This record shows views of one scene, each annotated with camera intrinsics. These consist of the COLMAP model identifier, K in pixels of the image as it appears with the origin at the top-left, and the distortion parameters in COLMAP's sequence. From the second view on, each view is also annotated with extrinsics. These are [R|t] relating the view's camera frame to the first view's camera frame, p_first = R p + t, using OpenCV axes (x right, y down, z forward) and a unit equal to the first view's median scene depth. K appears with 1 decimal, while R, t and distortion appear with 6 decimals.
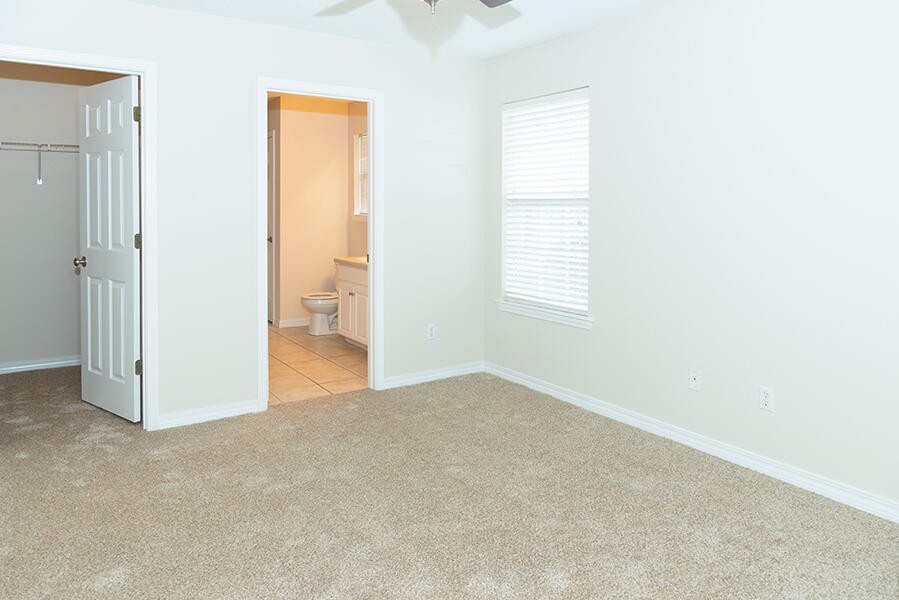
lens RADIAL K [[618.0, 0, 446.4], [0, 618.0, 244.7], [0, 0, 1]] dist [-0.002242, -0.009312]
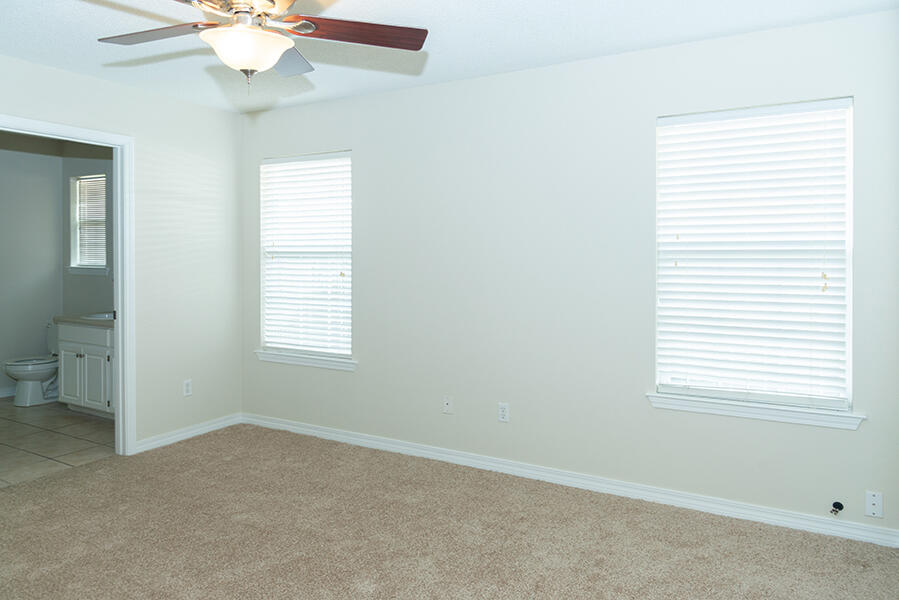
lens RADIAL K [[612.9, 0, 449.5], [0, 612.9, 300.0], [0, 0, 1]] dist [-0.020278, -0.003383]
pose [[0.894565, -0.033367, 0.445691, -0.113799], [0.027505, 0.999429, 0.019617, -0.006563], [-0.446091, -0.005290, 0.894972, -0.059059]]
